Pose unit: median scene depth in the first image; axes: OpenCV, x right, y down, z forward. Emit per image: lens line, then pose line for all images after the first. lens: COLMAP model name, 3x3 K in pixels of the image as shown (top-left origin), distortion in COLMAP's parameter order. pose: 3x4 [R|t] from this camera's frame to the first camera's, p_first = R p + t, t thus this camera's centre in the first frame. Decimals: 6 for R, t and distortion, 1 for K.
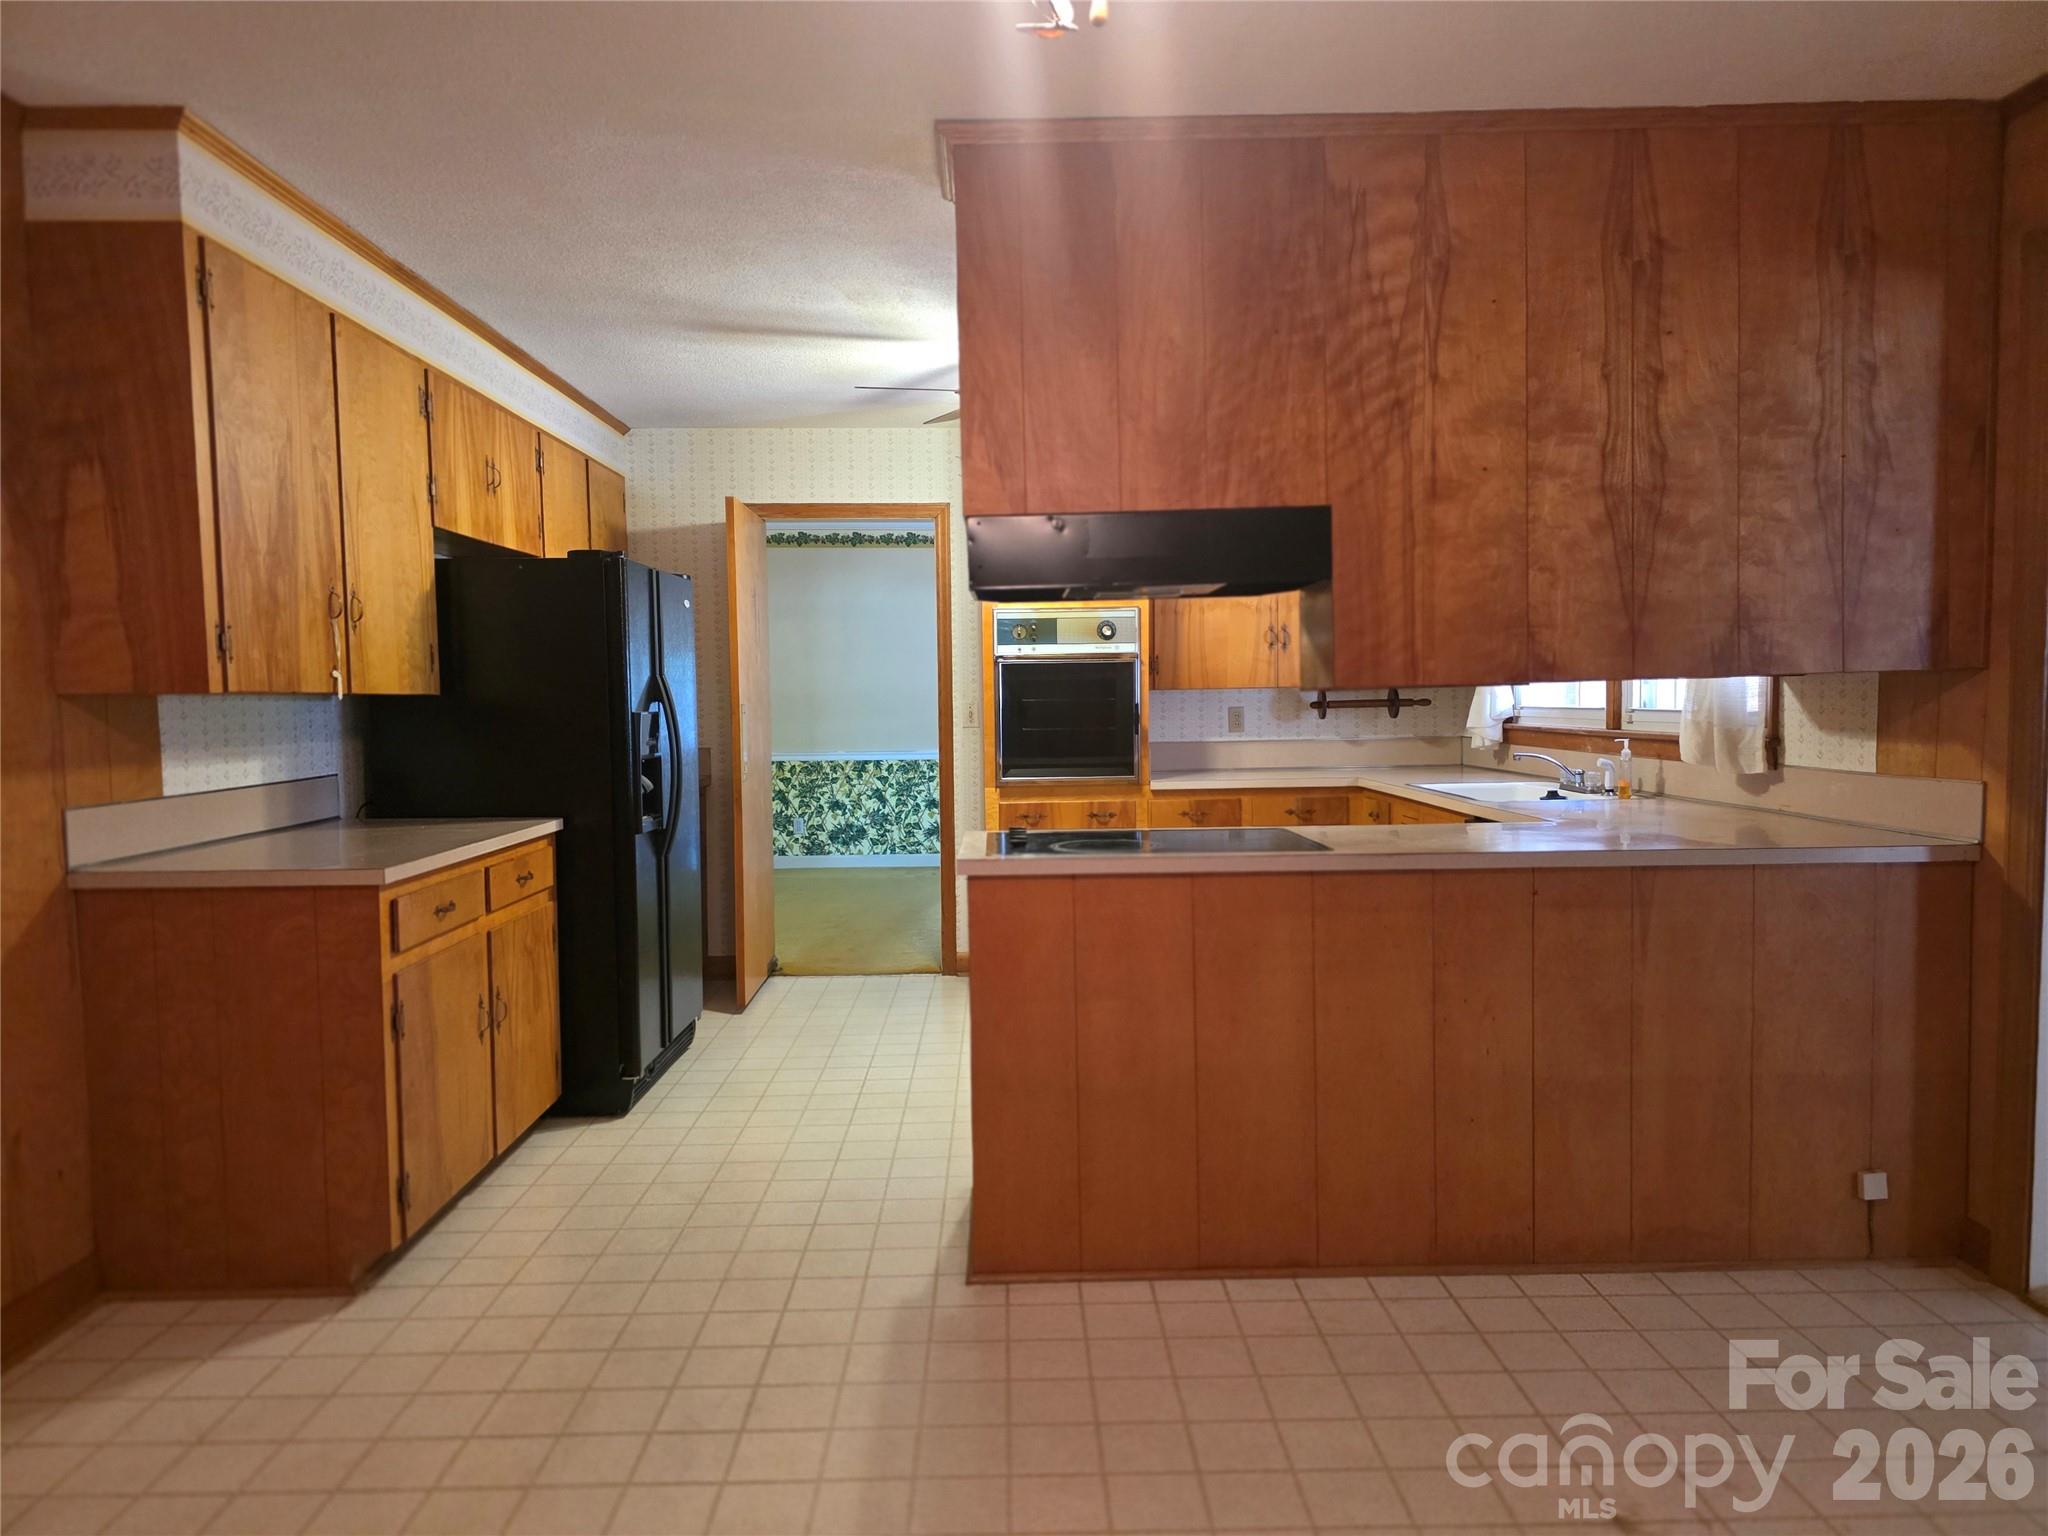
lens RADIAL K [[1366.1, 0, 1024.0], [0, 1366.1, 768.0], [0, 0, 1]] dist [0.080079, -0.066931]
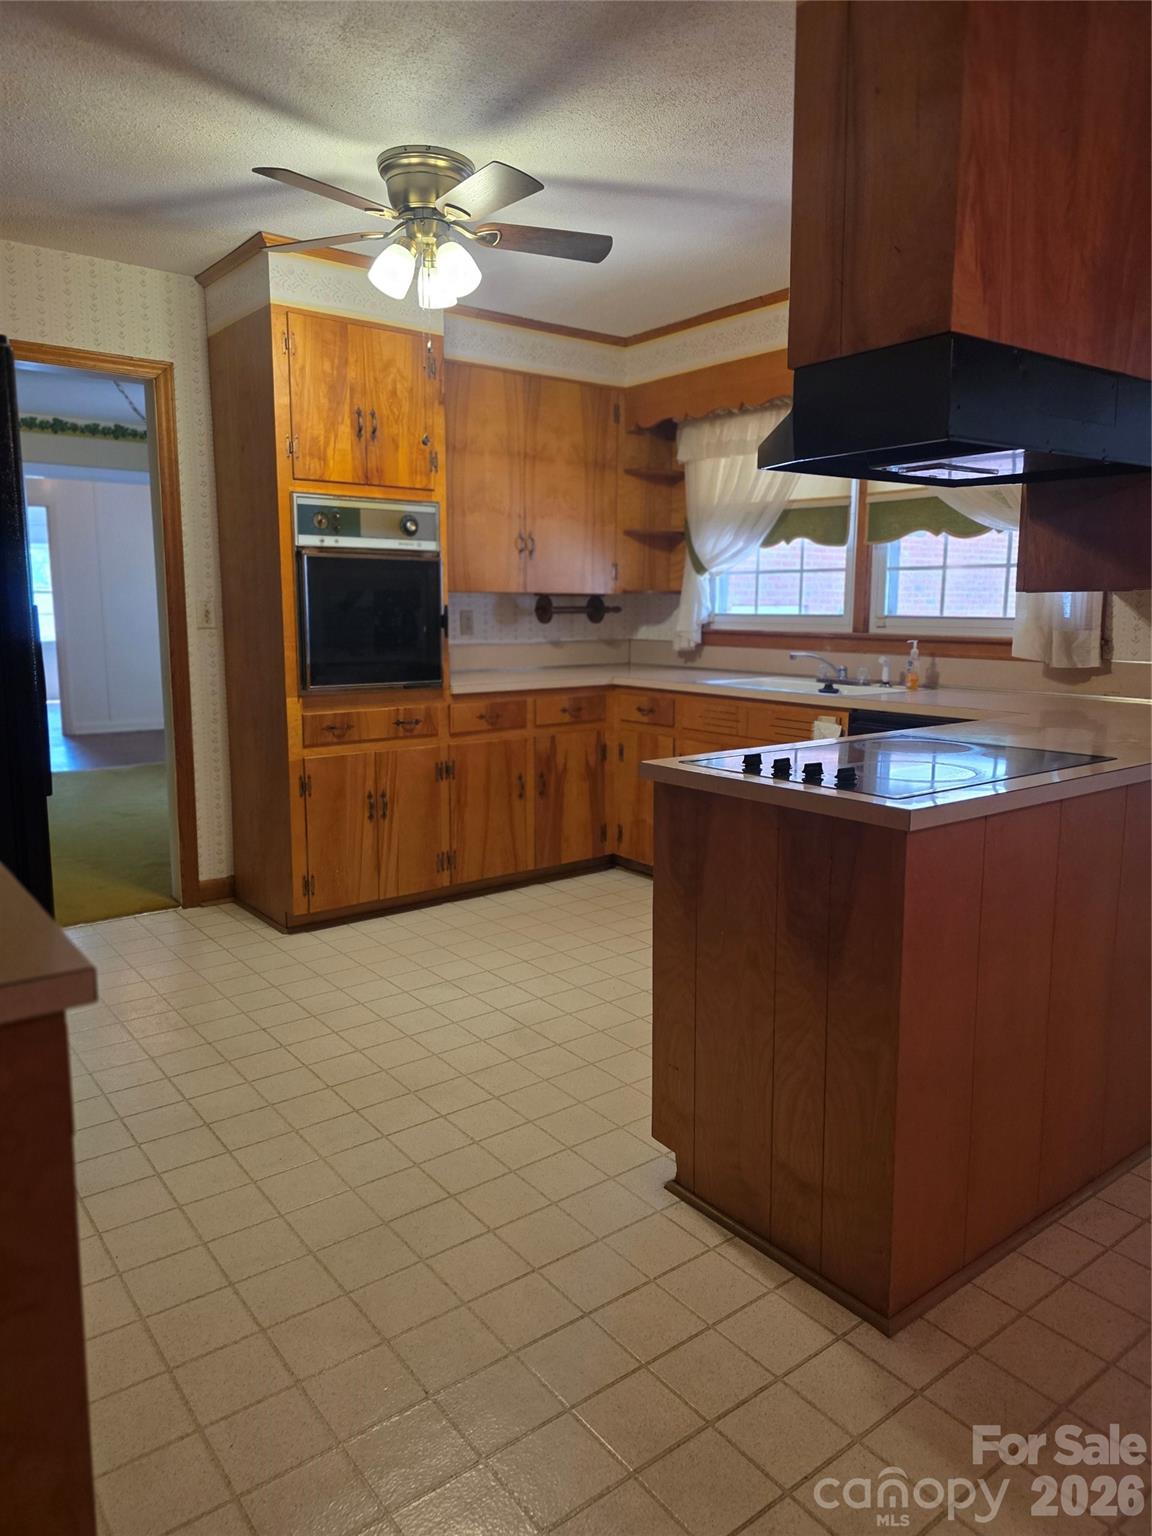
lens RADIAL K [[1037.2, 0, 581.2], [0, 1037.2, 740.7], [0, 0, 1]] dist [0.022133, -0.000720]
pose [[0.797274, -0.059895, 0.600638, -0.282254], [0.015481, 0.996766, 0.078847, -0.007755], [-0.603419, -0.053564, 0.795624, 0.352921]]
